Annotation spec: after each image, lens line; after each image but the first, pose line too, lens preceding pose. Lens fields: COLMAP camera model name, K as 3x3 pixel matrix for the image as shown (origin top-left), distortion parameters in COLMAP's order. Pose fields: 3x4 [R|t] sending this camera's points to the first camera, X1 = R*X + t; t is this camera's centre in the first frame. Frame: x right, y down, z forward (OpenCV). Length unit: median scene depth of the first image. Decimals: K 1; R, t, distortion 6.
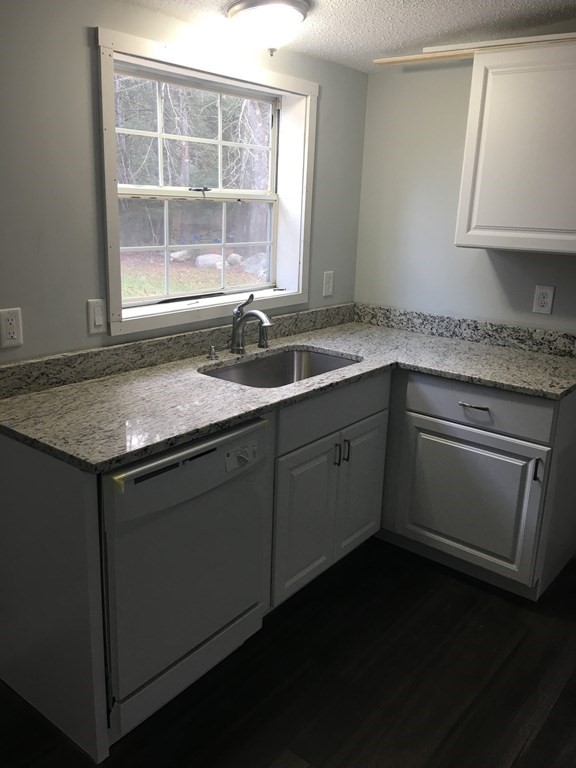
lens RADIAL K [[665.1, 0, 288.0], [0, 665.1, 384.0], [0, 0, 1]] dist [0.073612, -0.005067]
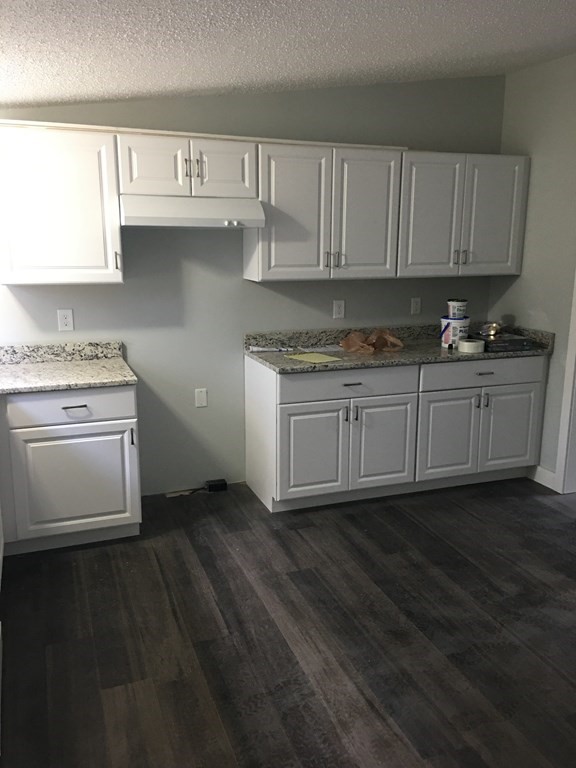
lens RADIAL K [[665.1, 0, 288.0], [0, 665.1, 384.0], [0, 0, 1]] dist [0.073612, -0.005067]
pose [[0.508512, -0.217132, 0.833228, -0.502751], [0.250366, 0.963159, 0.098195, -0.027659], [-0.823852, 0.158678, 0.544140, -0.027459]]
